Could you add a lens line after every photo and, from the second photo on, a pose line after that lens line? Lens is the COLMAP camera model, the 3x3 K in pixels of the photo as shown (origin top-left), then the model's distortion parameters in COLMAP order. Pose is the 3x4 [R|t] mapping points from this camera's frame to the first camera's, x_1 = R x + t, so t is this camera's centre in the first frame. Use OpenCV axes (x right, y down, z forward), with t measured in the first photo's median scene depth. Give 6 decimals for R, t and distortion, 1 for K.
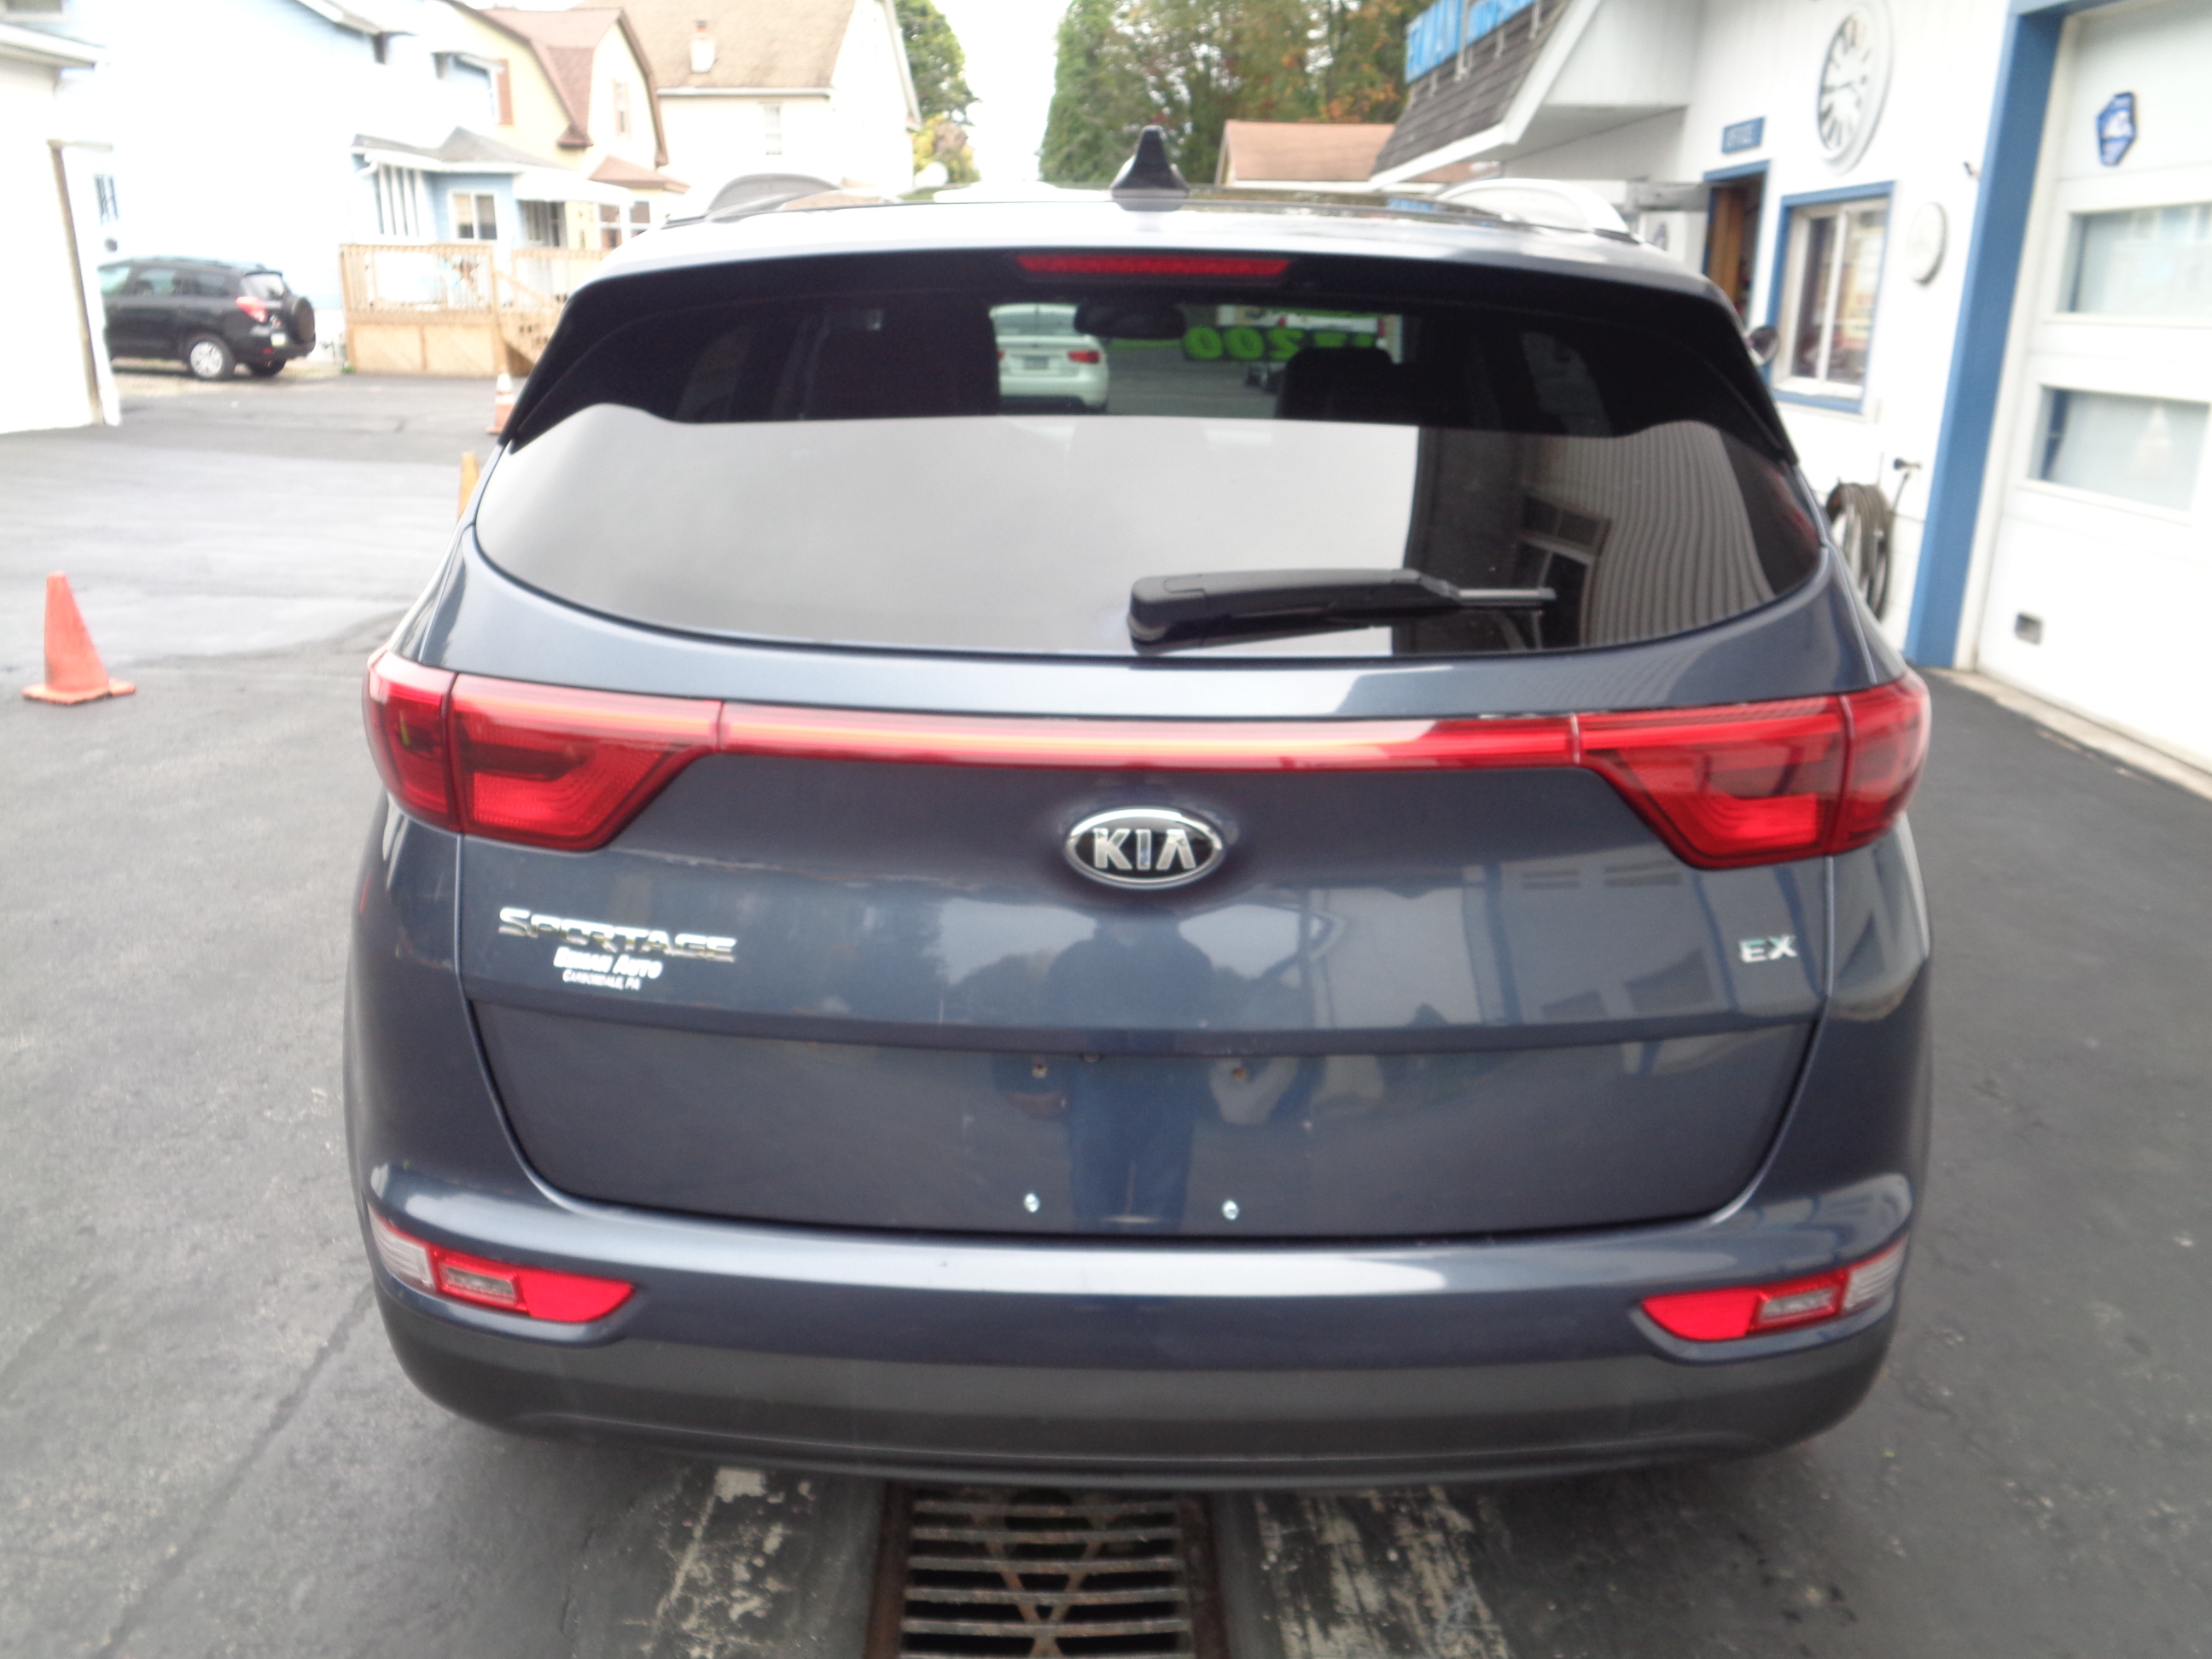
lens RADIAL K [[1690.8, 0, 1156.9], [0, 1690.8, 796.8], [0, 0, 1]] dist [0.004840, 0.020450]
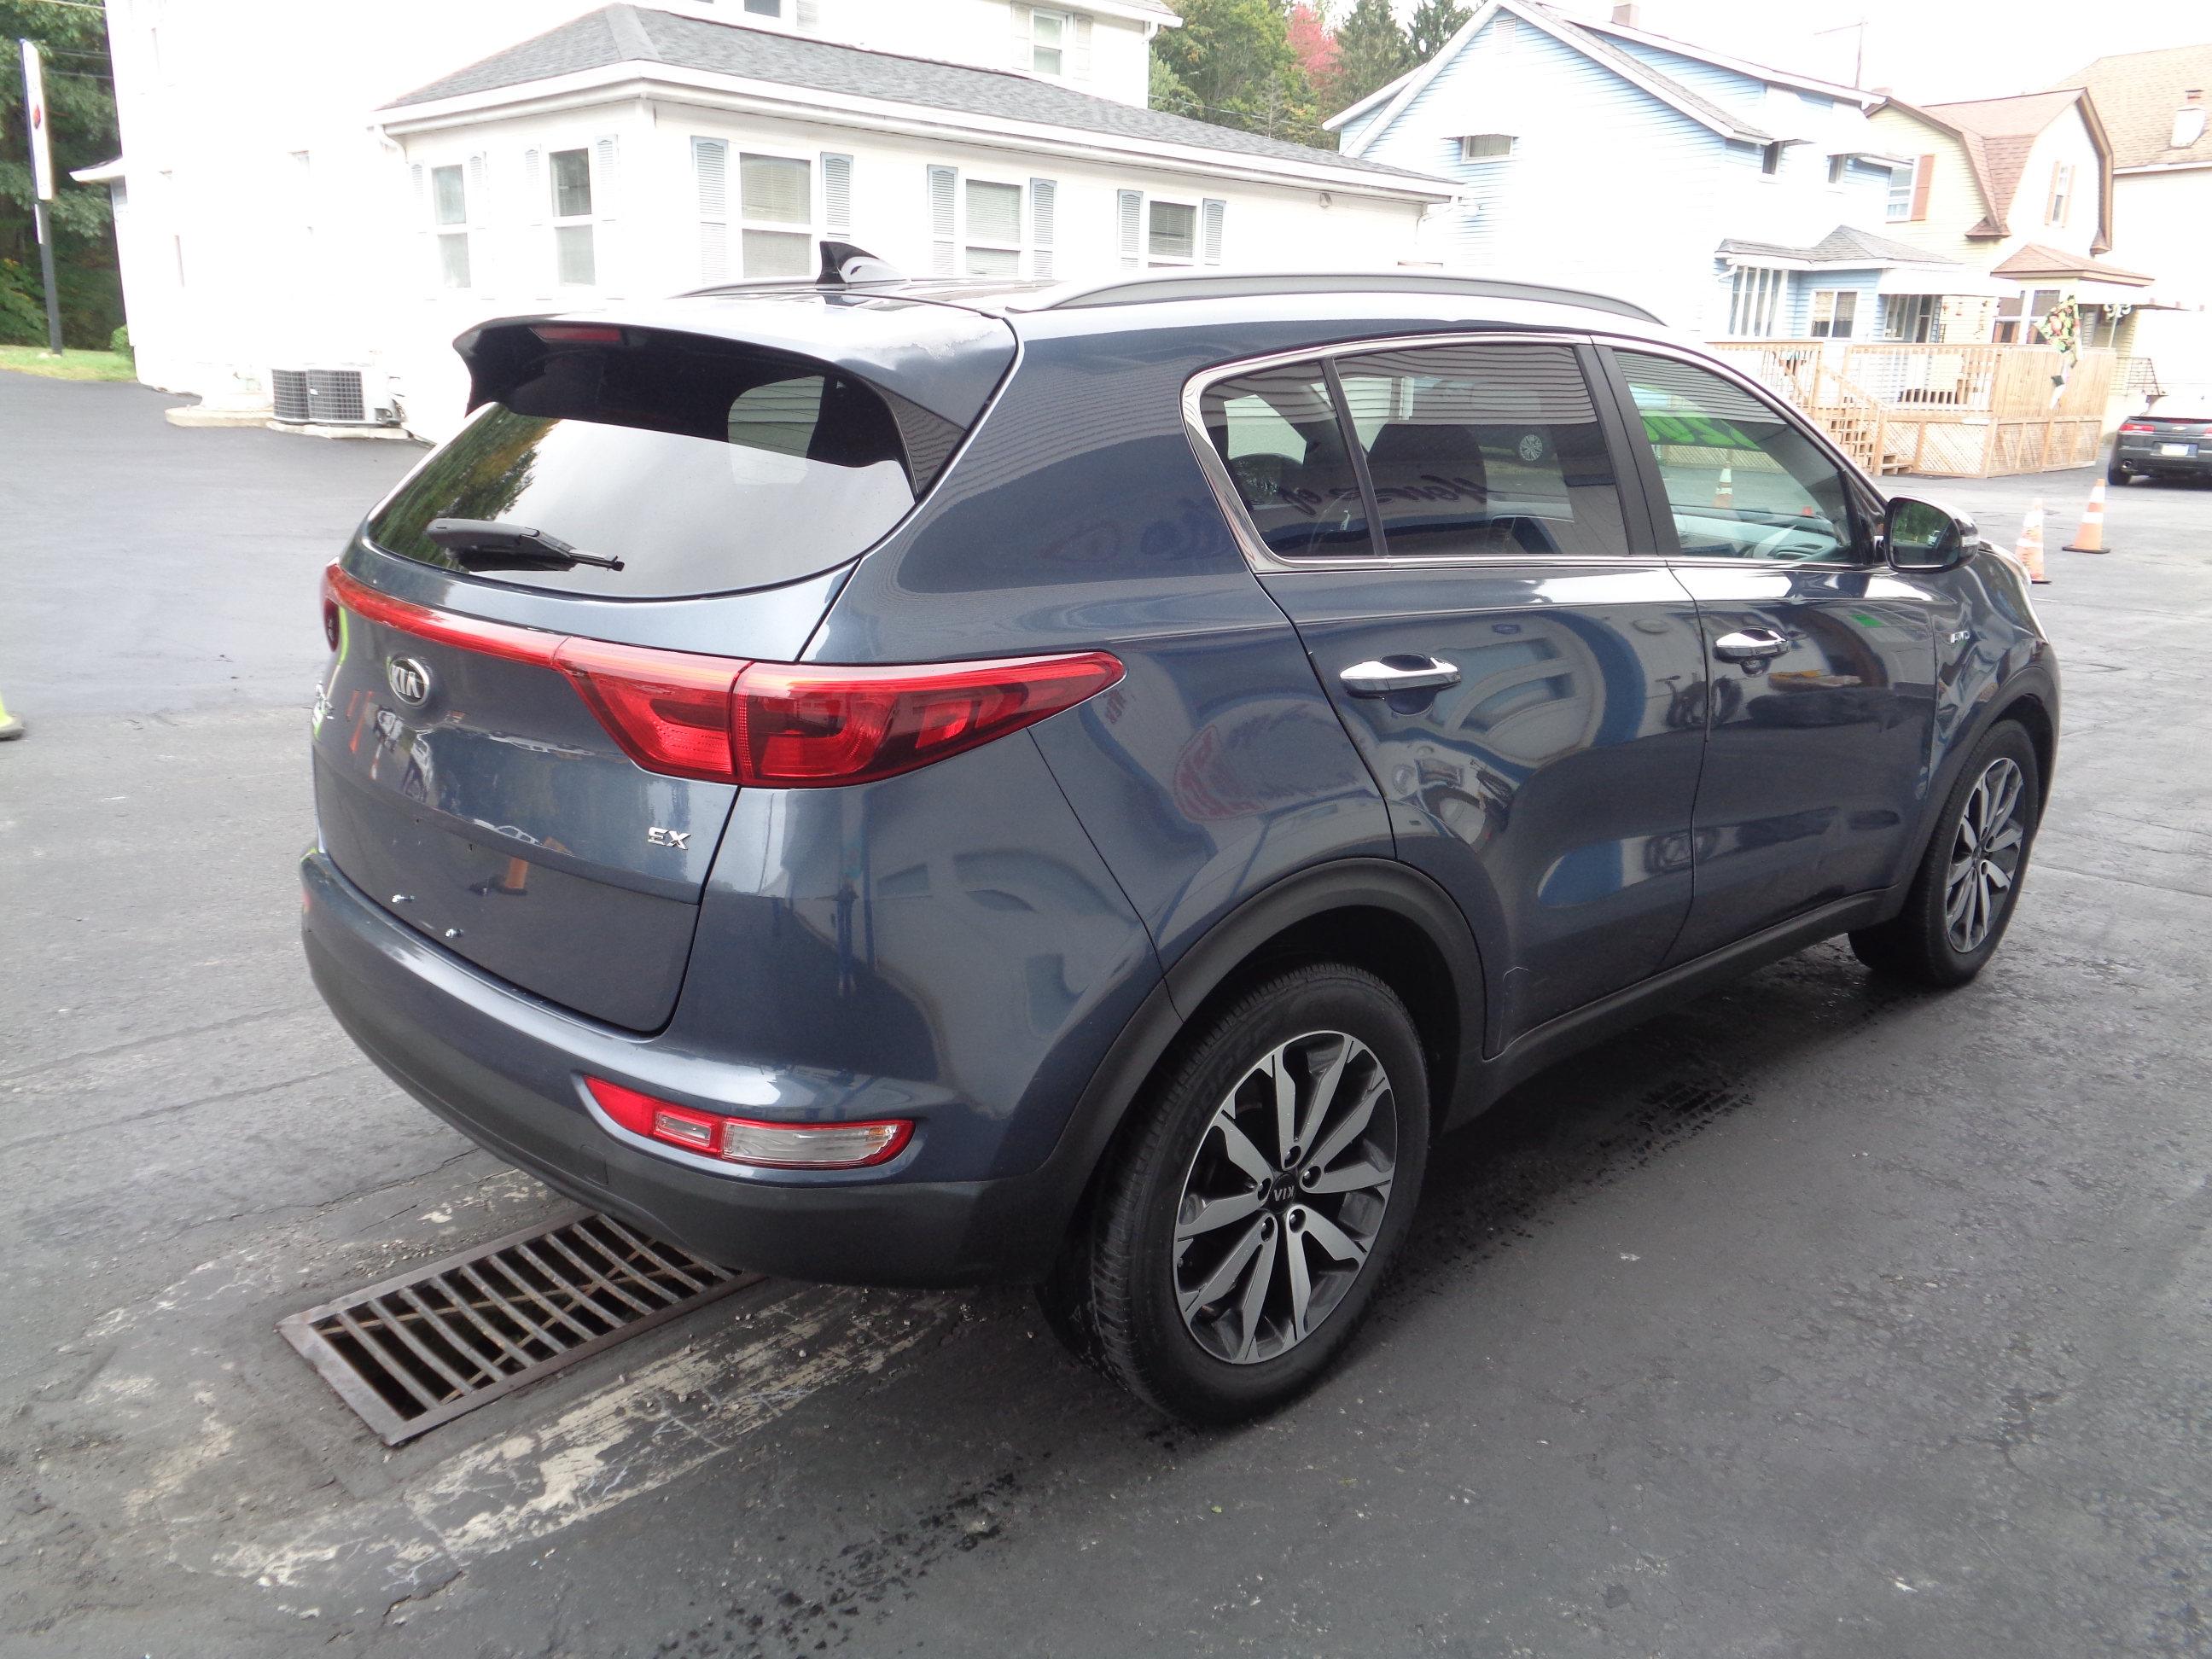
lens RADIAL K [[1690.8, 0, 1105.6], [0, 1690.8, 815.8], [0, 0, 1]] dist [0.004840, 0.020450]
pose [[0.688779, 0.187166, -0.700395, 0.755526], [-0.217239, 0.974991, 0.046909, -0.029705], [0.691658, 0.119843, 0.712213, 0.155368]]
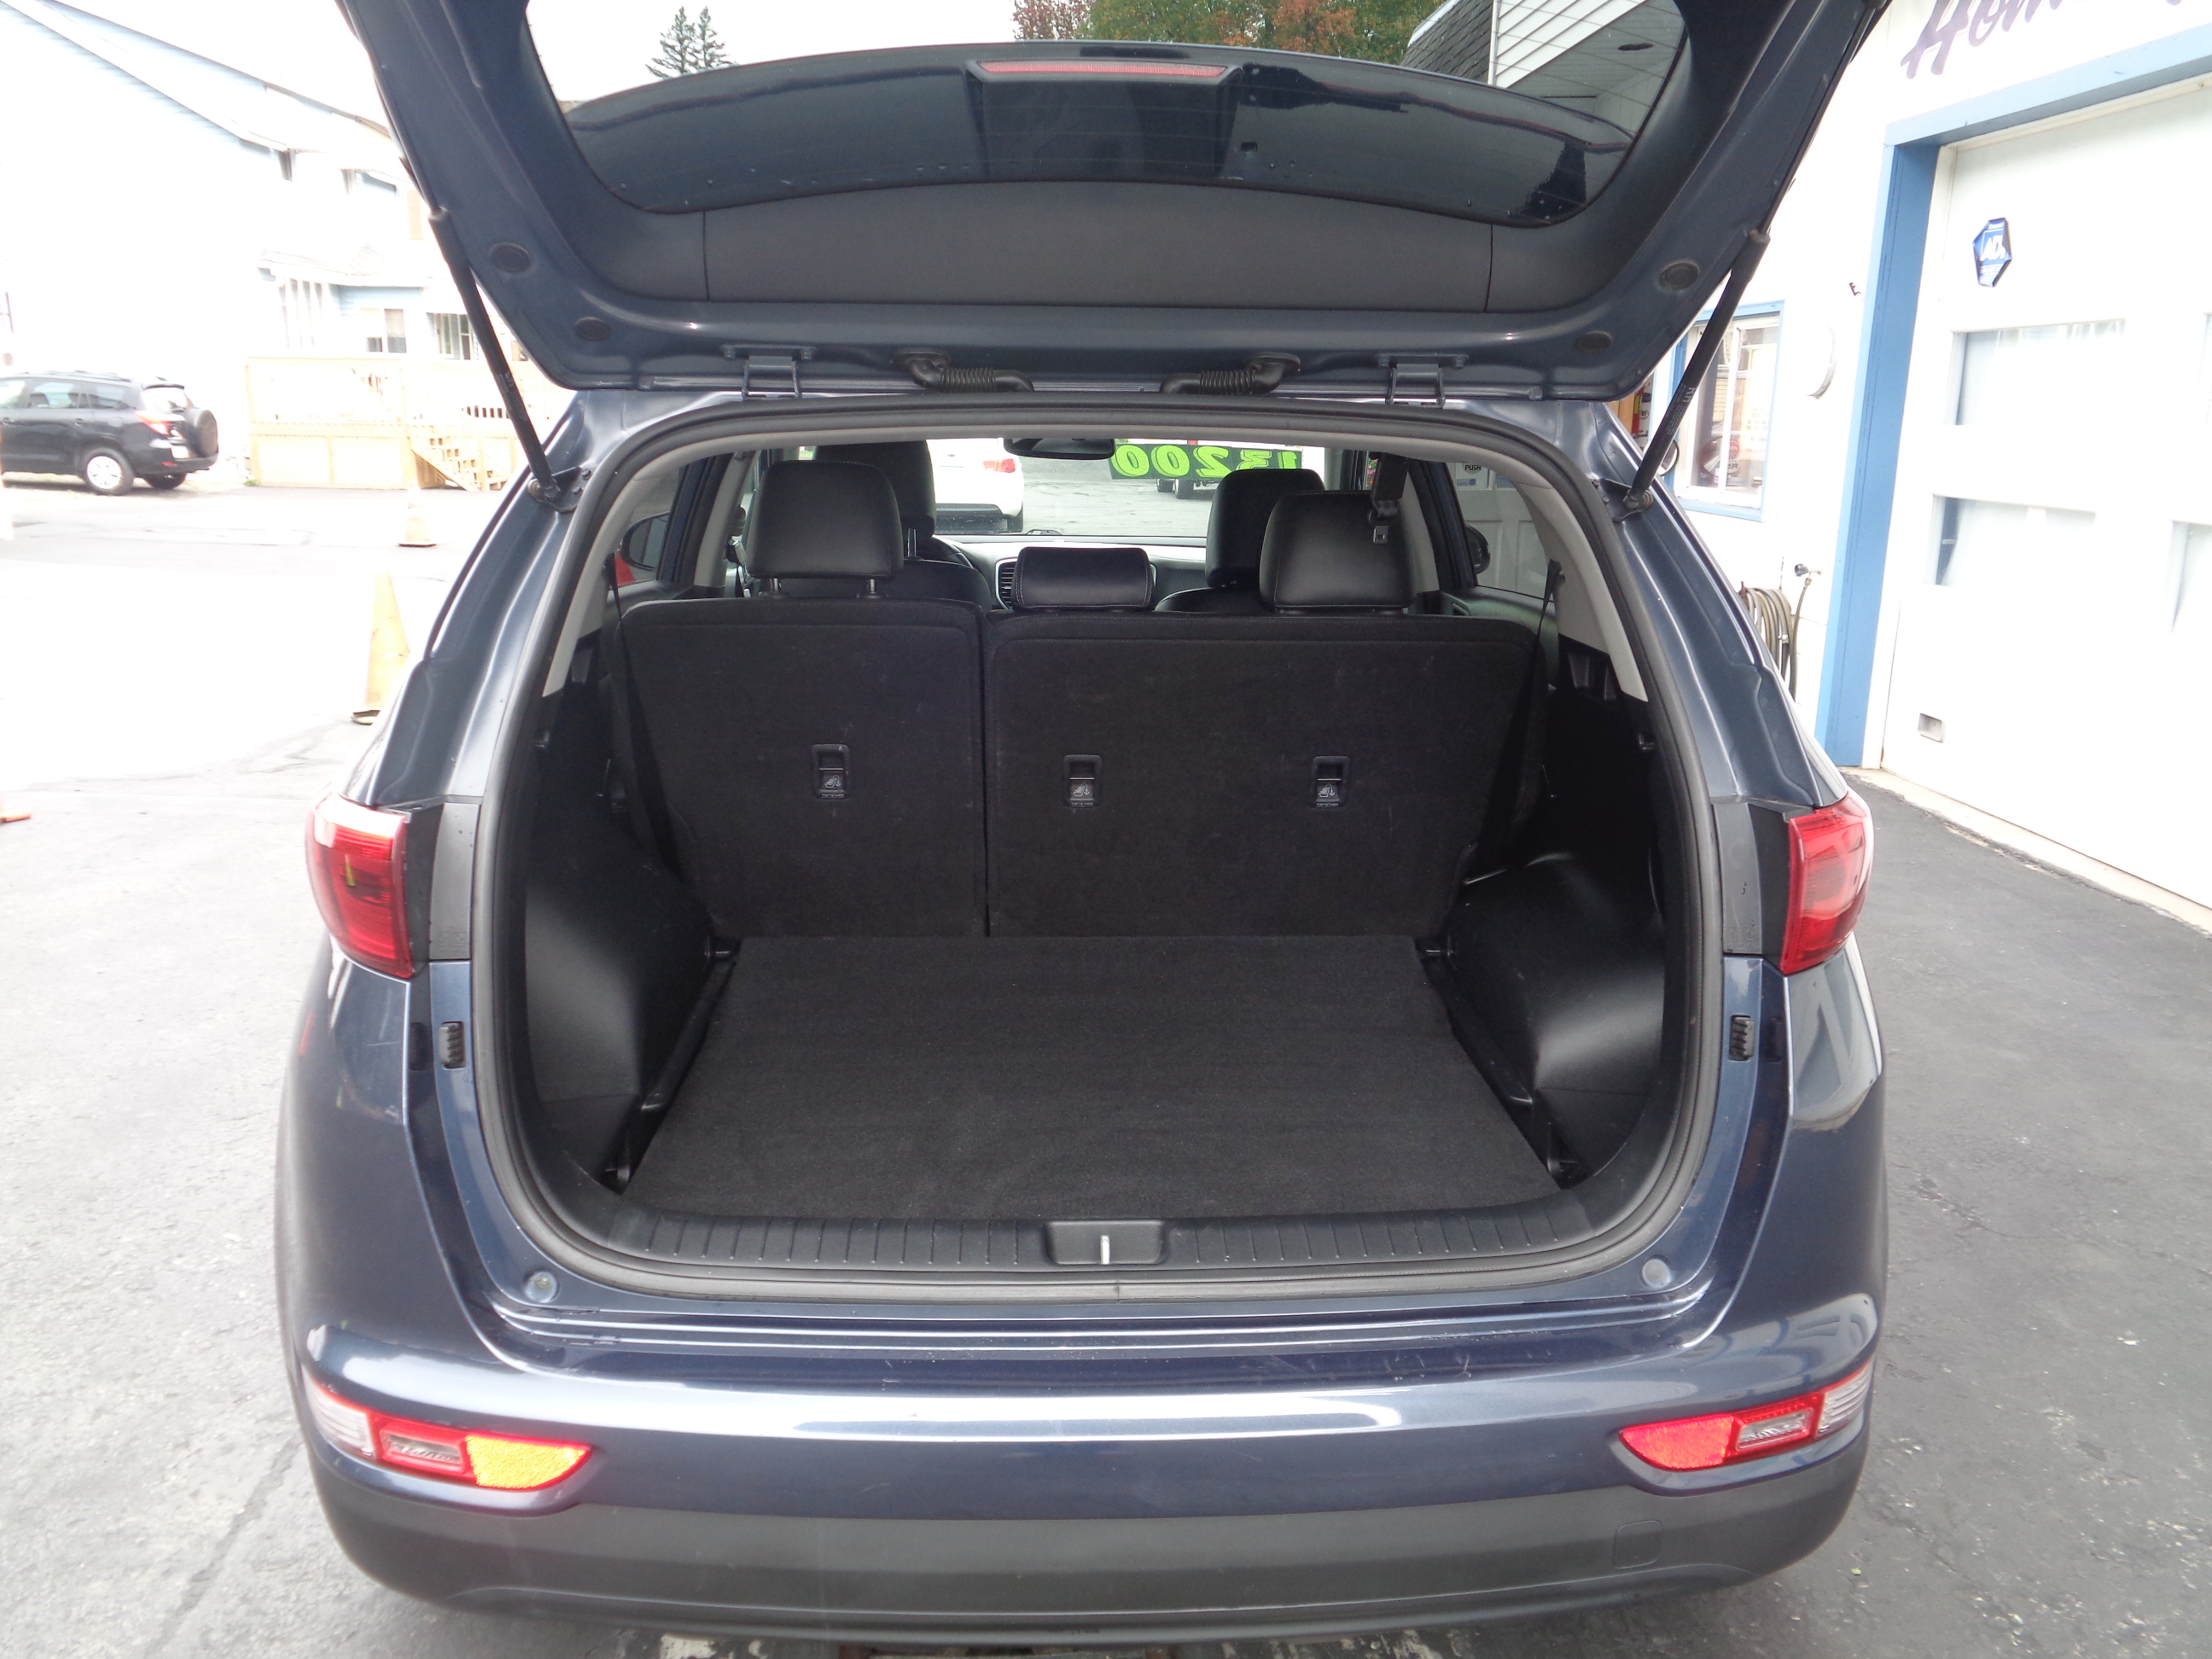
lens RADIAL K [[1690.8, 0, 1151.4], [0, 1690.8, 792.6], [0, 0, 1]] dist [0.004840, 0.020450]
pose [[0.998759, -0.015016, 0.047493, -0.017292], [0.017887, 0.998001, -0.060618, -0.012112], [-0.046488, 0.061392, 0.997031, -0.001020]]
